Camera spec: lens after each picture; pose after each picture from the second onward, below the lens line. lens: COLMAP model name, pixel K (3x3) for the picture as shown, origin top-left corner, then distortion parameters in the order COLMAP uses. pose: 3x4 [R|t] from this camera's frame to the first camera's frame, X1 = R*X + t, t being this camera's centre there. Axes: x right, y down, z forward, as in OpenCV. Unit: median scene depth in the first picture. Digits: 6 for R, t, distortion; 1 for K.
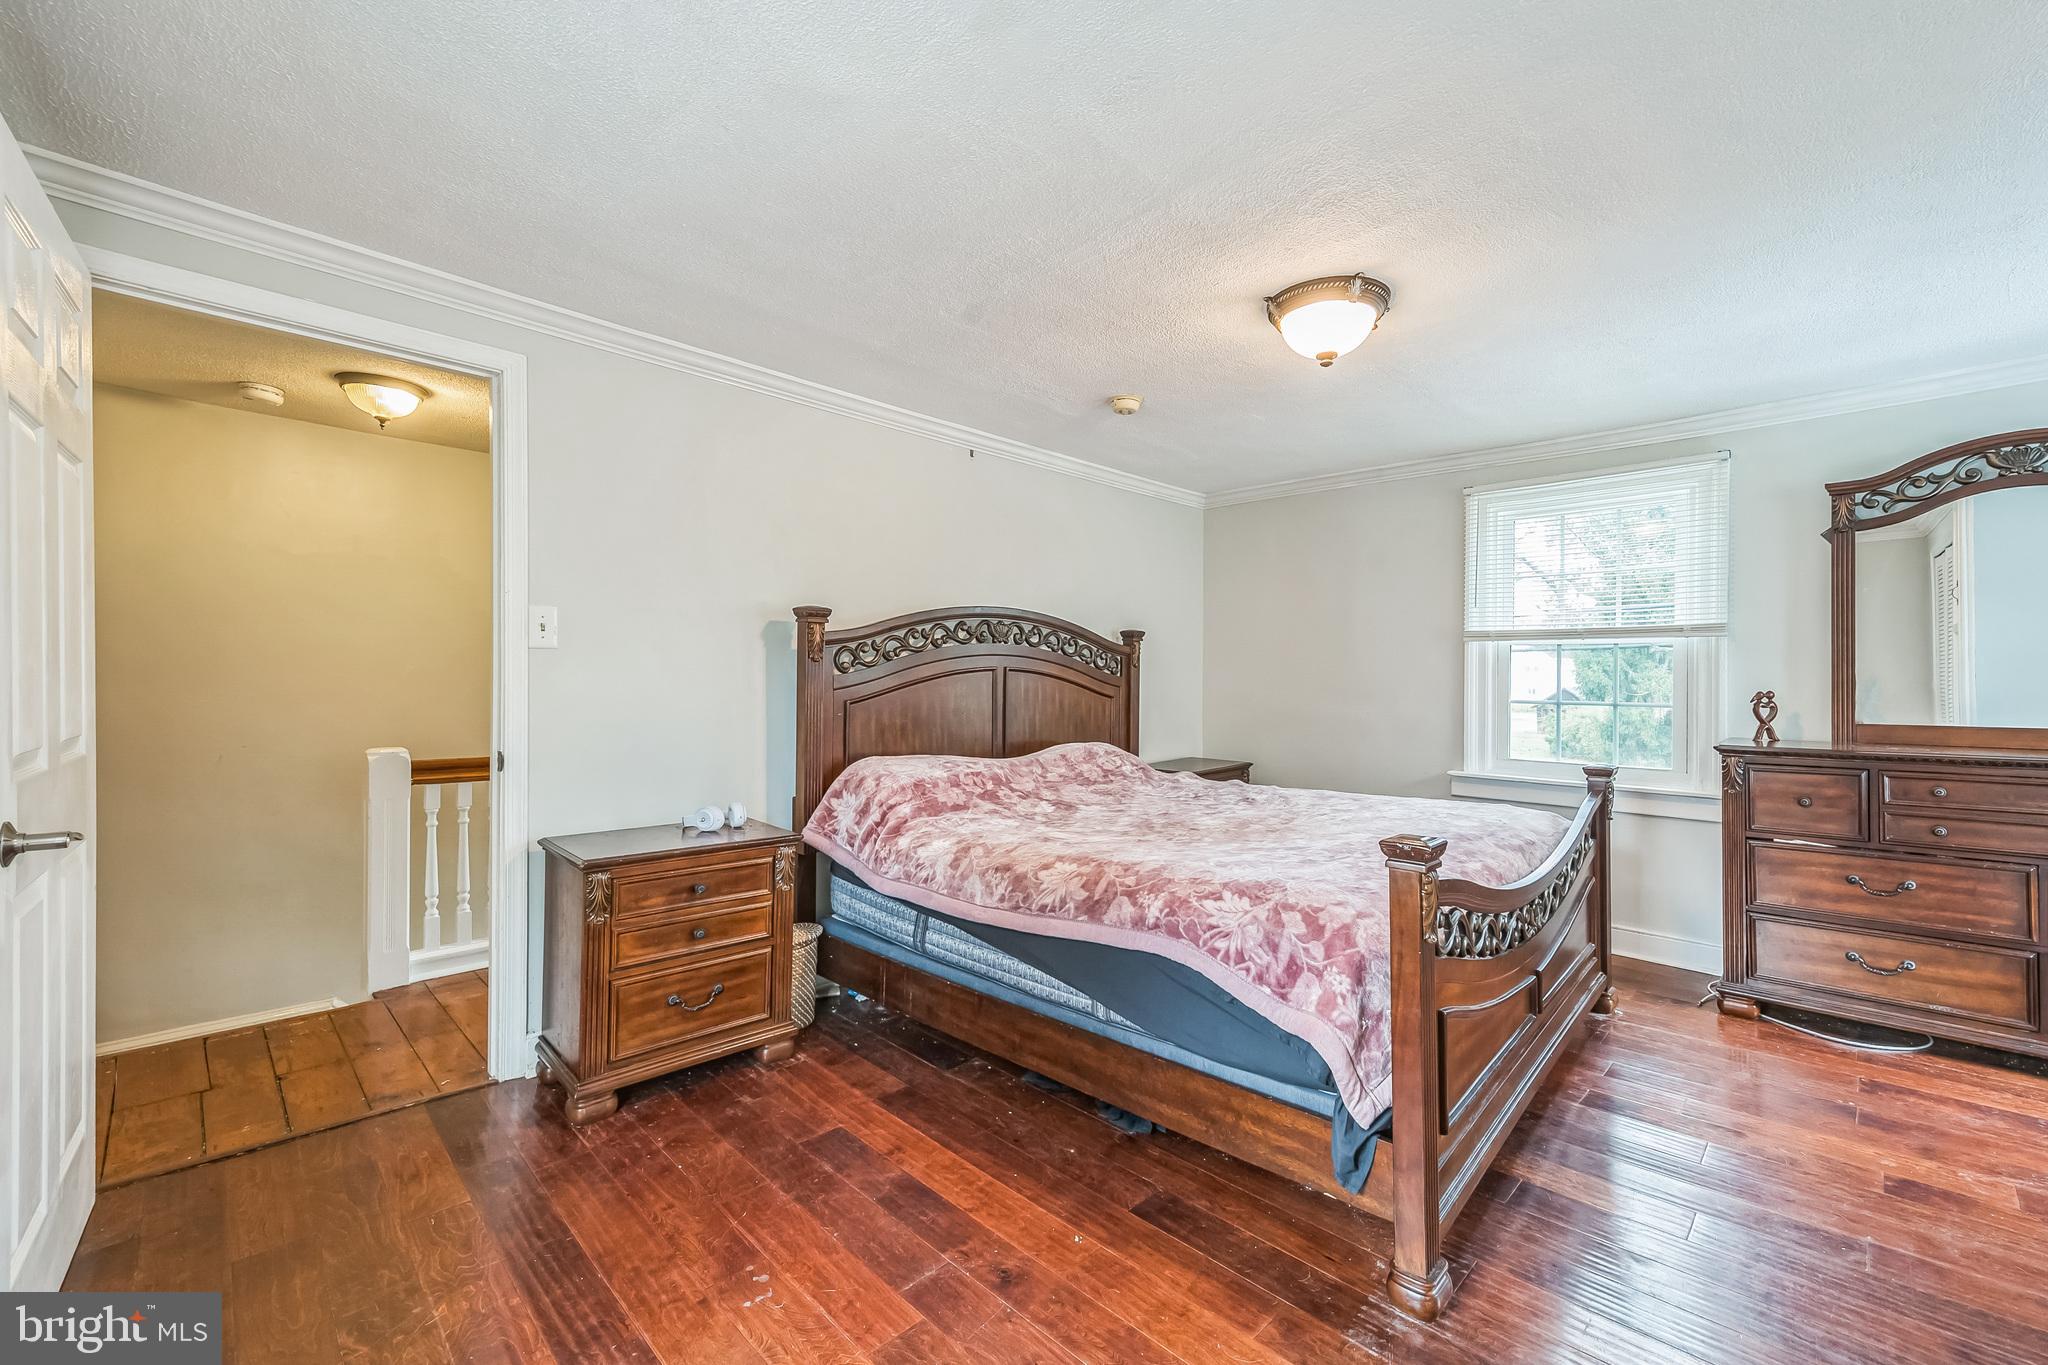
lens RADIAL K [[816.2, 0, 1025.4], [0, 816.2, 676.0], [0, 0, 1]] dist [0.004351, 0.000332]
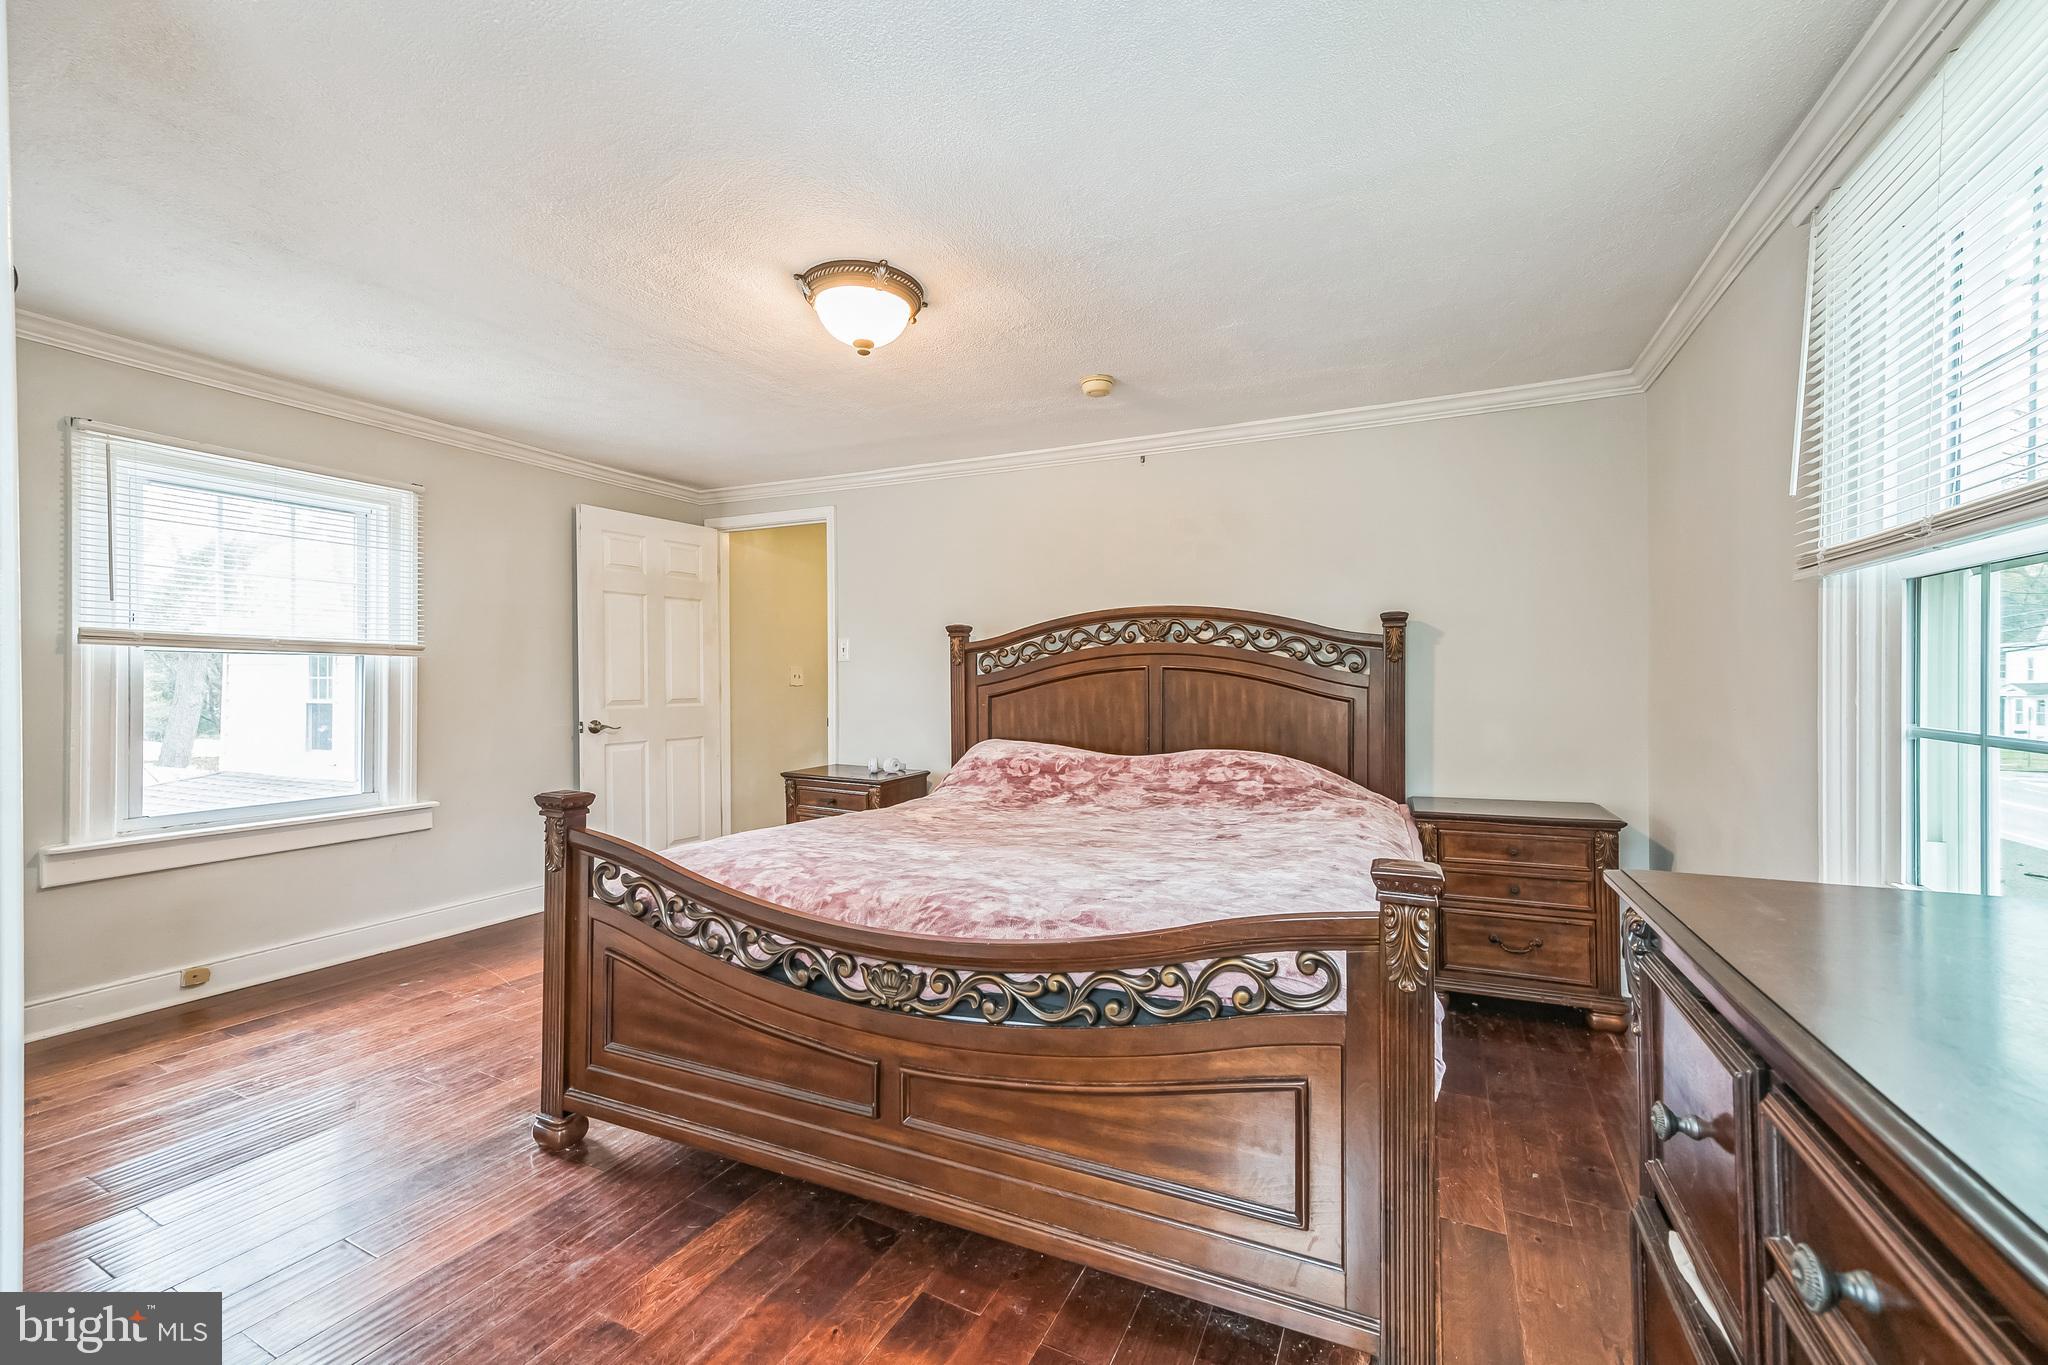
lens RADIAL K [[816.2, 0, 1031.6], [0, 816.2, 685.9], [0, 0, 1]] dist [0.004351, 0.000332]
pose [[0.333523, -0.001201, -0.942741, 0.863134], [-0.001945, 0.999996, -0.001962, 0.015138], [0.942740, 0.002488, 0.333519, 0.528952]]
